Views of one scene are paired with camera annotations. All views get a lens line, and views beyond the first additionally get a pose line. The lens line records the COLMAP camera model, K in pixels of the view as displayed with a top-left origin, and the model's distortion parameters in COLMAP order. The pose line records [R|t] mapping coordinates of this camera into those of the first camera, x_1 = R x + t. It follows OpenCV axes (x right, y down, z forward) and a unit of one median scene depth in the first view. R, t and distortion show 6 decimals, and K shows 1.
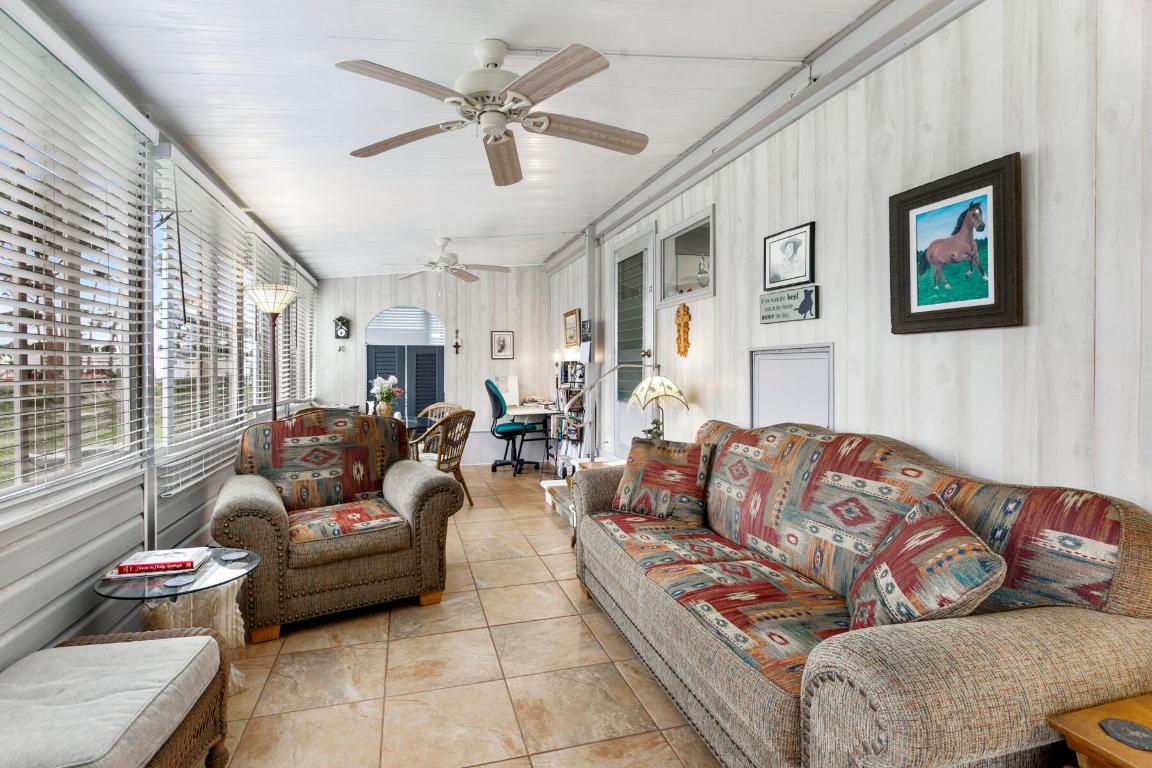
lens RADIAL K [[577.3, 0, 578.2], [0, 577.3, 375.6], [0, 0, 1]] dist [0.000584, 0.000626]
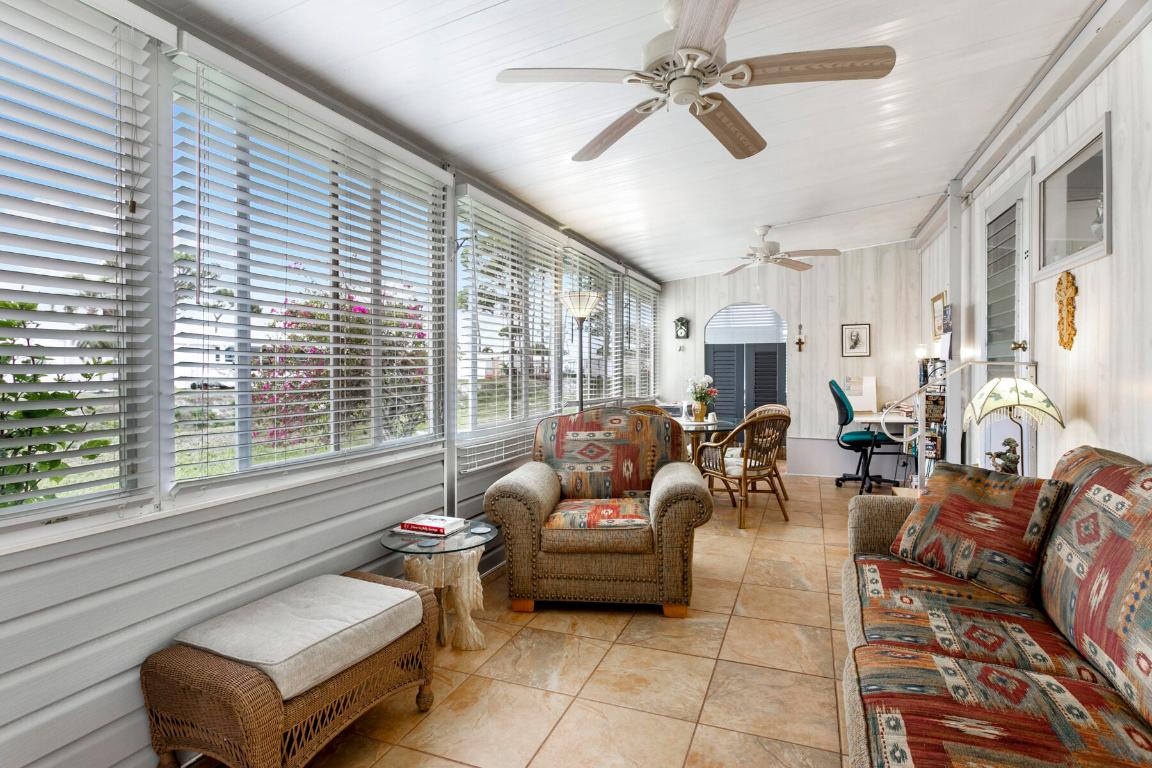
lens RADIAL K [[590.8, 0, 576.8], [0, 590.8, 372.3], [0, 0, 1]] dist [0.000394, 0.002416]
pose [[0.789339, 0.002172, -0.613953, 0.216981], [-0.005291, 0.999981, -0.003264, -0.000581], [0.613934, 0.005825, 0.789336, 0.141752]]
